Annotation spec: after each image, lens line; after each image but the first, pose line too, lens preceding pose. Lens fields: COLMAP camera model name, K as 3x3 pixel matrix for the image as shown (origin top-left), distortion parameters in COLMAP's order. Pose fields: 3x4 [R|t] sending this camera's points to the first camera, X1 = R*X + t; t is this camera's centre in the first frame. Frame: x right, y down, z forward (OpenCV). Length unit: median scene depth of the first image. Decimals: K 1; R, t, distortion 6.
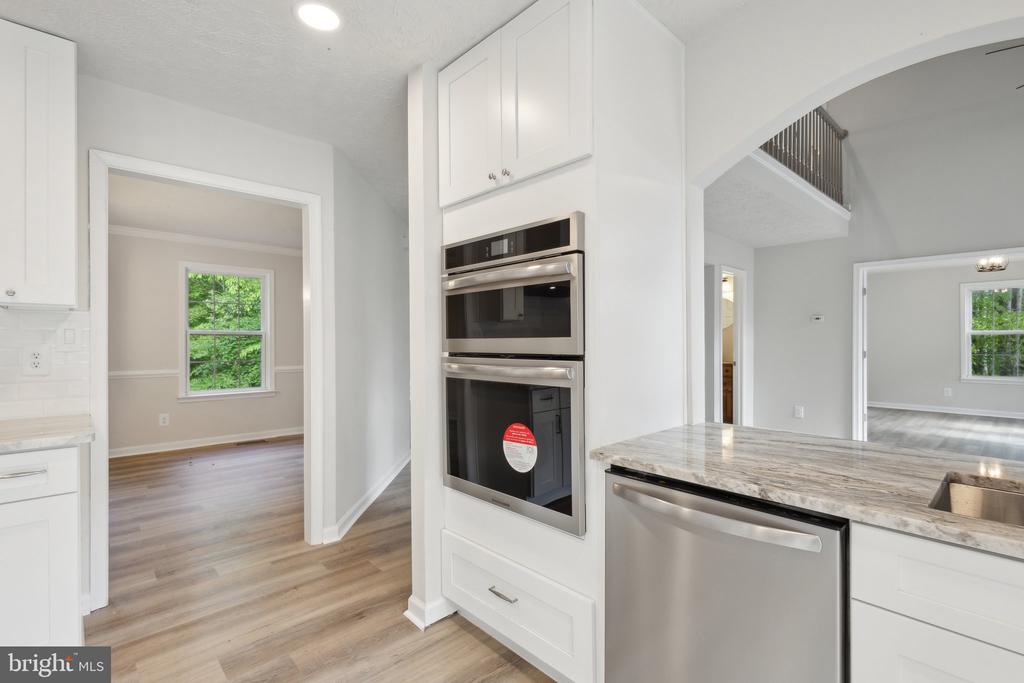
lens RADIAL K [[472.6, 0, 515.2], [0, 472.6, 338.1], [0, 0, 1]] dist [0.002033, 0.000130]
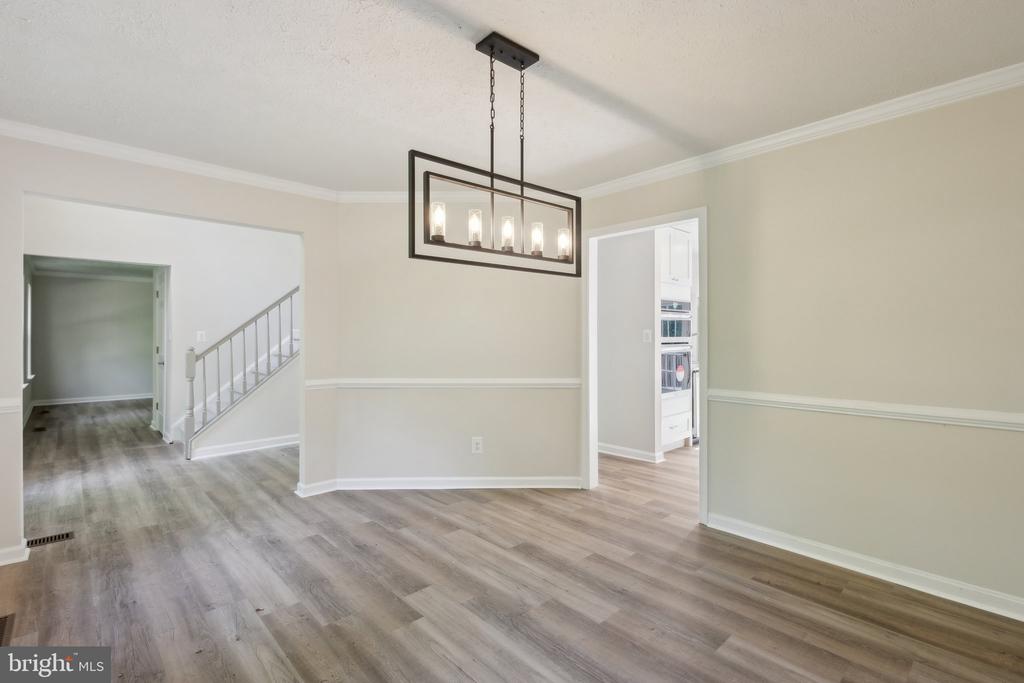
lens RADIAL K [[472.6, 0, 515.2], [0, 472.6, 338.1], [0, 0, 1]] dist [0.002033, 0.000130]
pose [[-0.003124, -0.003544, 0.999989, -2.570513], [-0.007886, 0.999963, 0.003519, -0.001001], [-0.999964, -0.007875, -0.003152, 1.767629]]
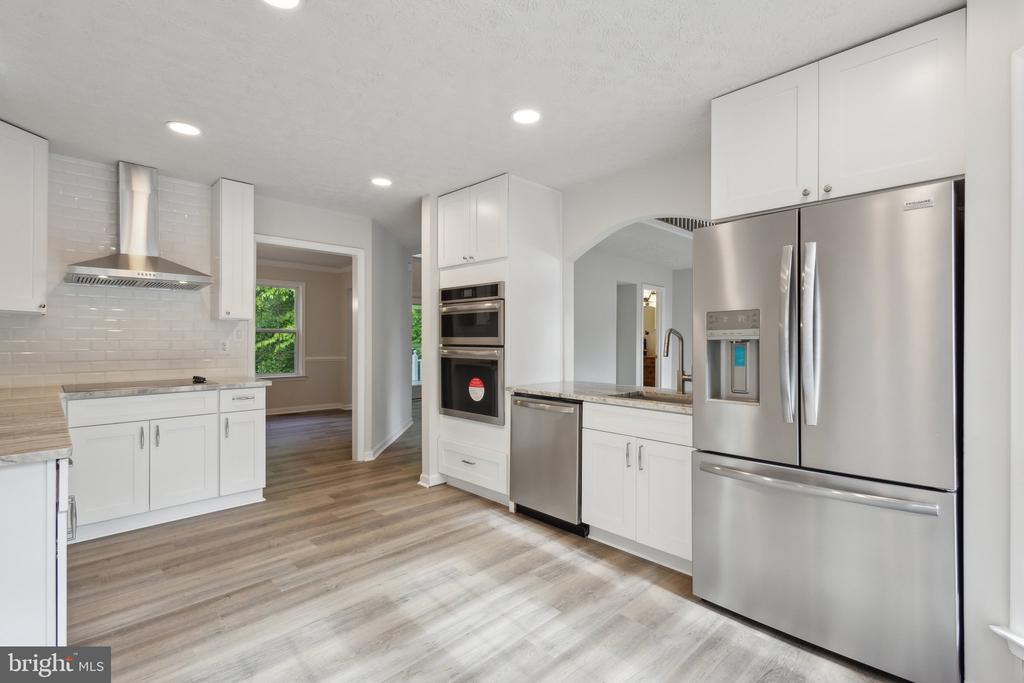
lens RADIAL K [[472.6, 0, 515.2], [0, 472.6, 338.1], [0, 0, 1]] dist [0.002033, 0.000130]
pose [[0.999722, 0.007974, 0.022209, 0.112901], [-0.008073, 0.999958, 0.004360, -0.006159], [-0.022173, -0.004538, 0.999744, -0.938129]]
